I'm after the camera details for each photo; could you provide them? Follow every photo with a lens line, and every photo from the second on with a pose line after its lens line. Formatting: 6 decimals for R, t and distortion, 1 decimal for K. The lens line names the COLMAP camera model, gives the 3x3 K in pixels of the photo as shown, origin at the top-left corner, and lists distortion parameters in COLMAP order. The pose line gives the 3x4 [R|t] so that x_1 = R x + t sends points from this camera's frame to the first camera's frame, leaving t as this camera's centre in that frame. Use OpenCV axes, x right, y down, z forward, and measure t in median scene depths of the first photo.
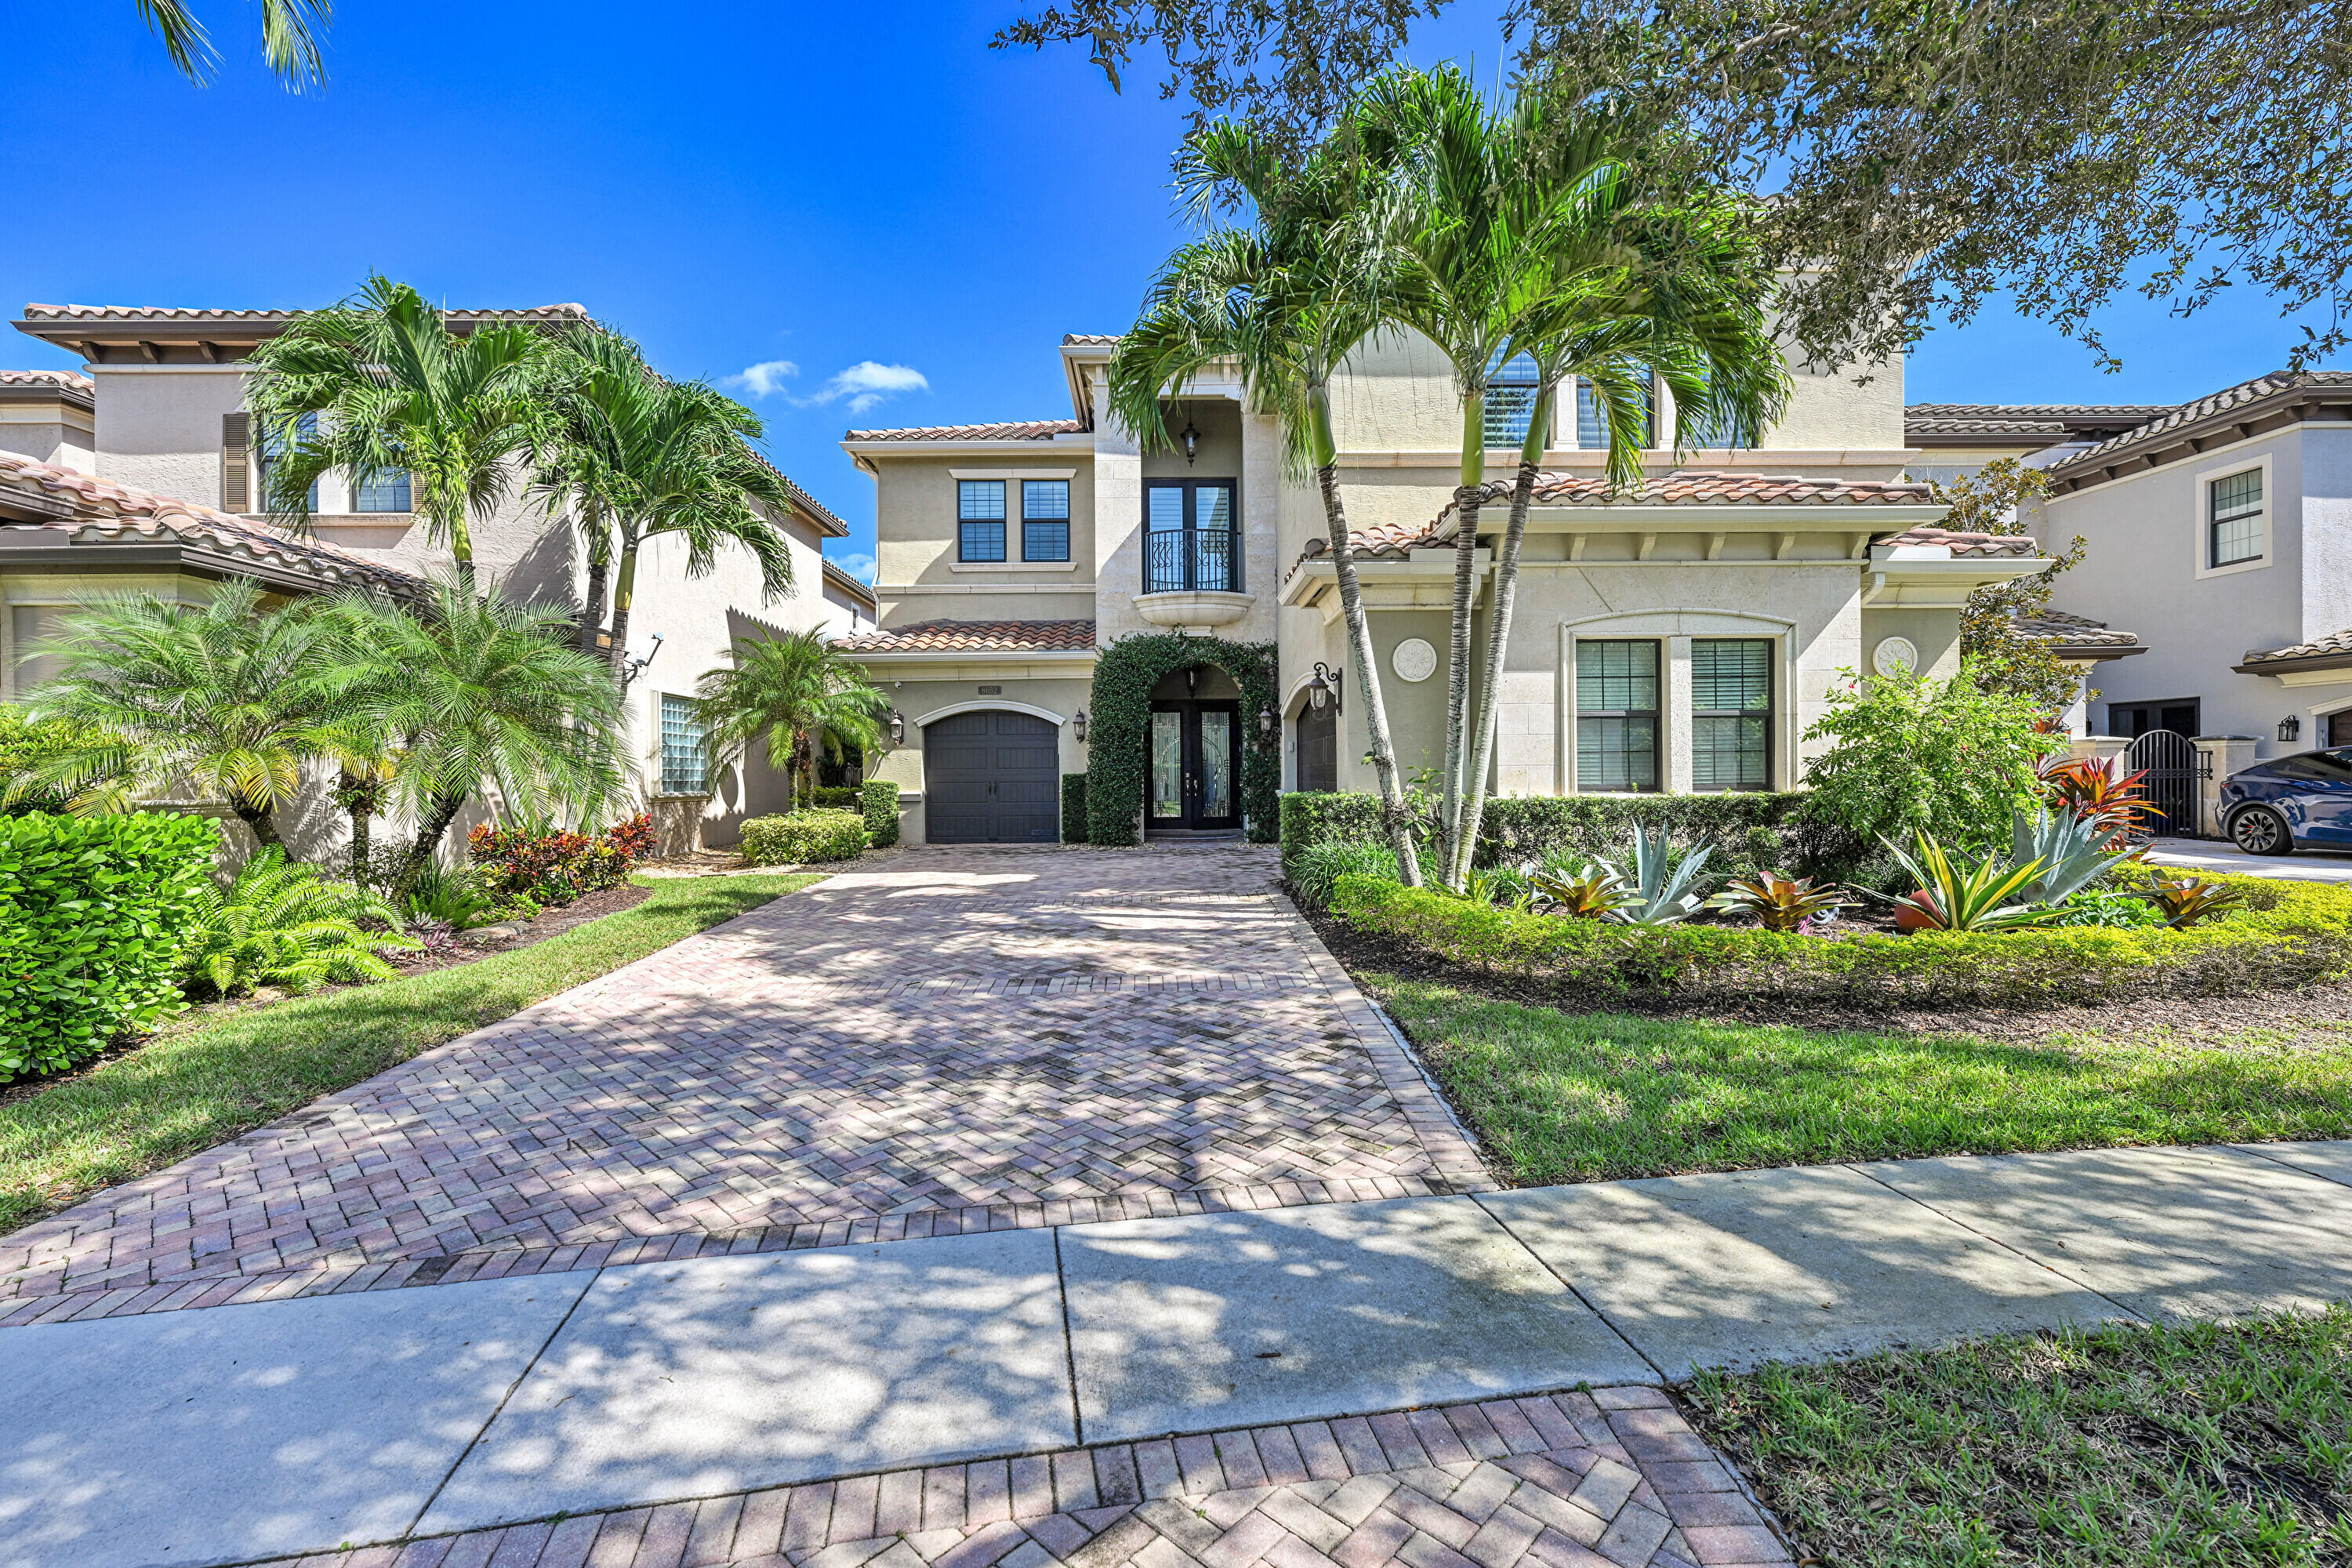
lens RADIAL K [[1026.4, 0, 1165.0], [0, 1026.4, 792.0], [0, 0, 1]] dist [-0.002556, 0.000309]
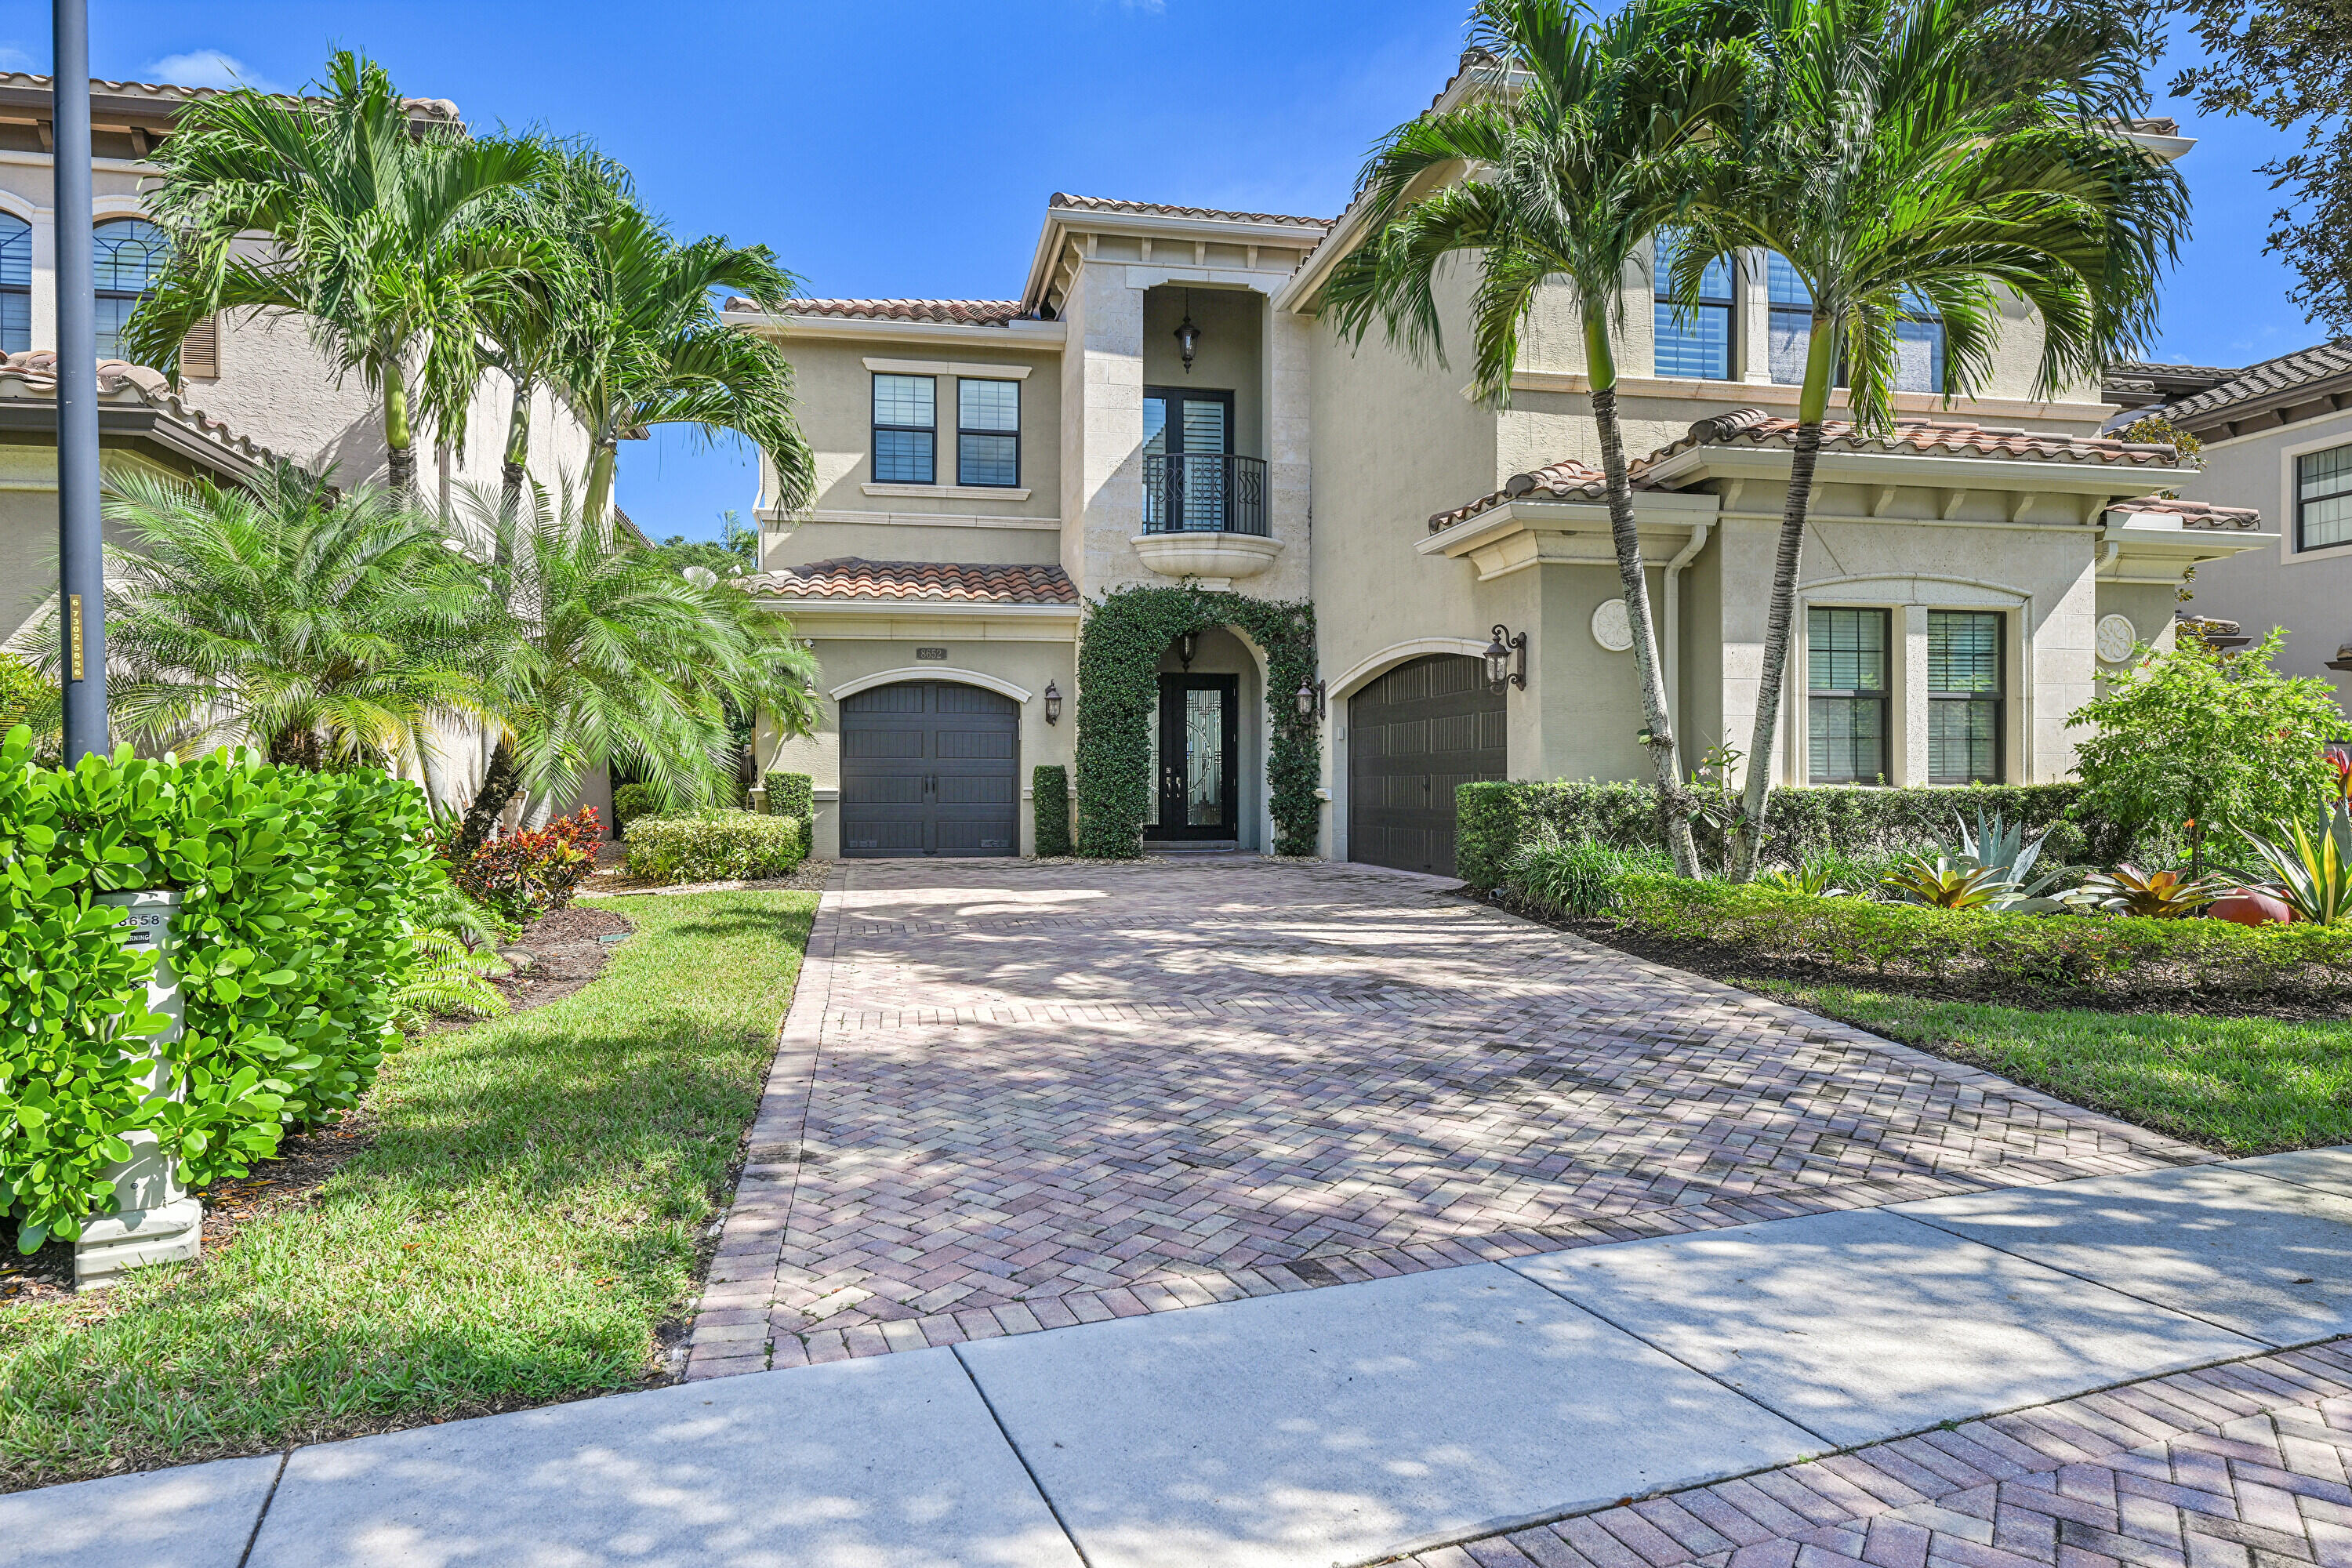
lens RADIAL K [[1399.1, 0, 1061.8], [0, 1399.1, 803.4], [0, 0, 1]] dist [-0.006320, 0.006562]
pose [[0.985865, 0.007335, 0.167380, -0.405557], [-0.006260, 0.999956, -0.006949, 0.028277], [-0.167423, 0.005803, 0.985868, -0.045194]]
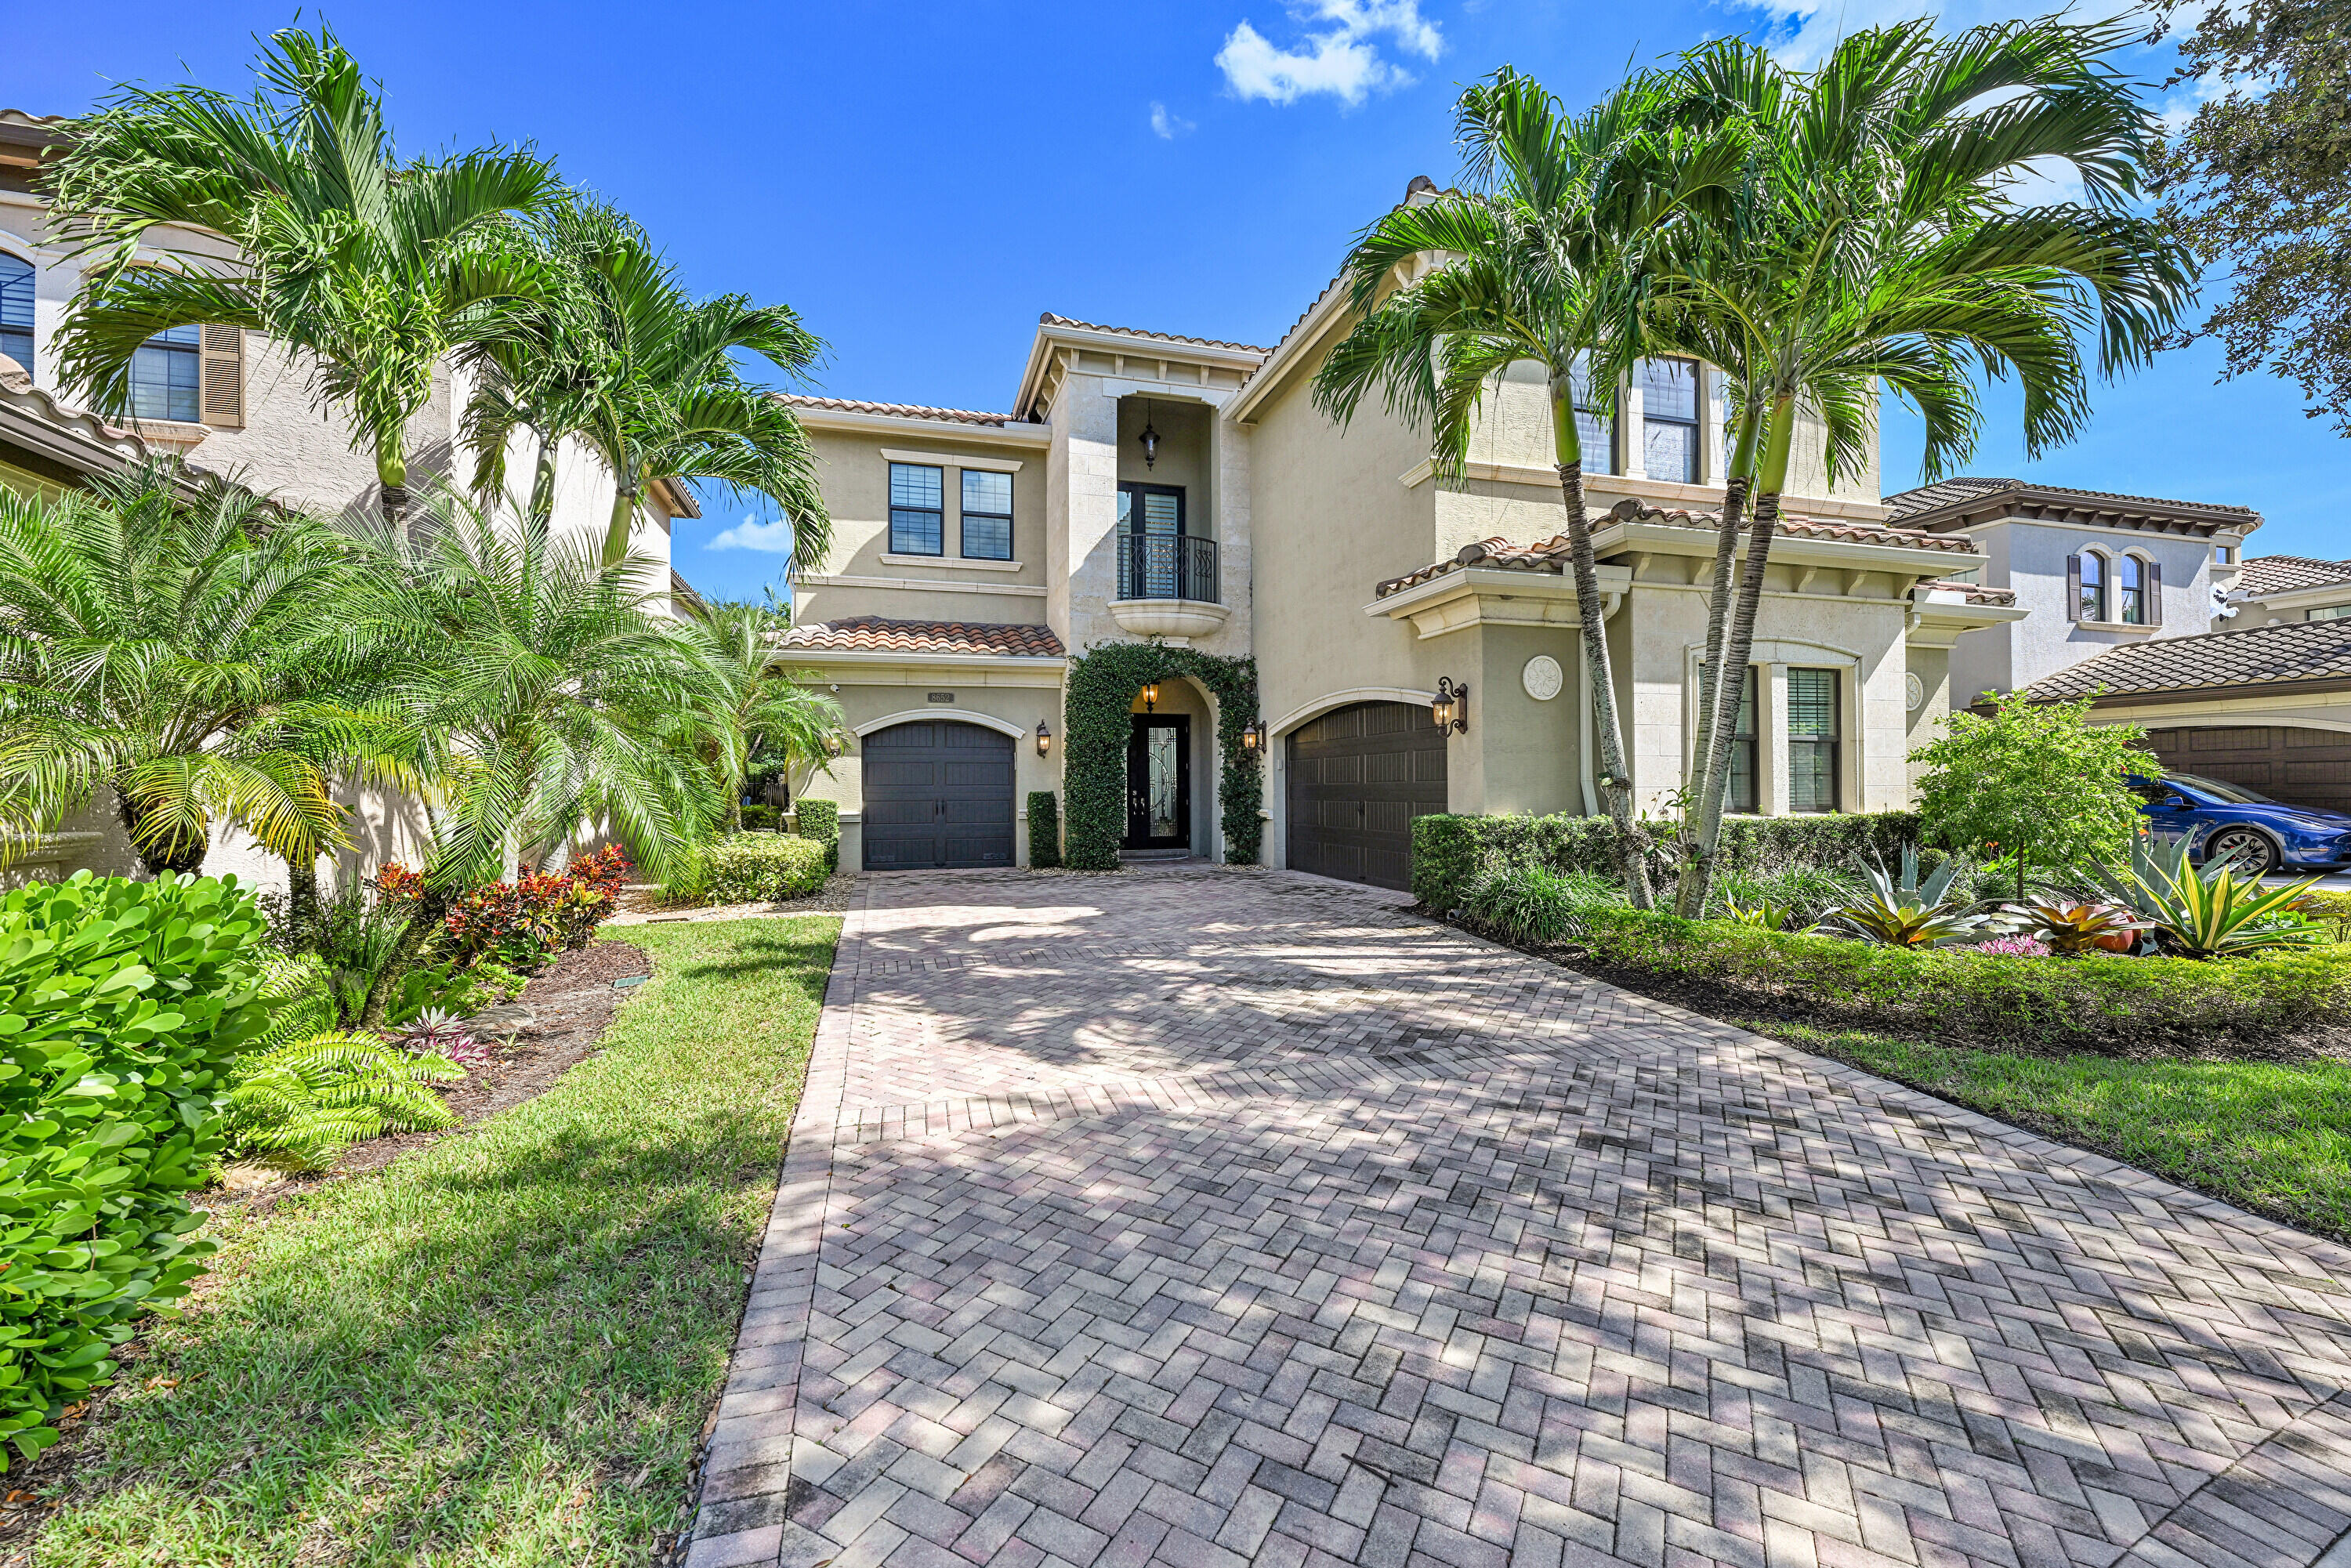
lens RADIAL K [[978.3, 0, 1118.6], [0, 978.3, 786.4], [0, 0, 1]] dist [0.012515, -0.000478]
pose [[0.964812, 0.007047, 0.262845, -0.401287], [-0.001654, 0.999784, -0.020734, -0.006240], [-0.262935, 0.019570, 0.964615, 0.222490]]
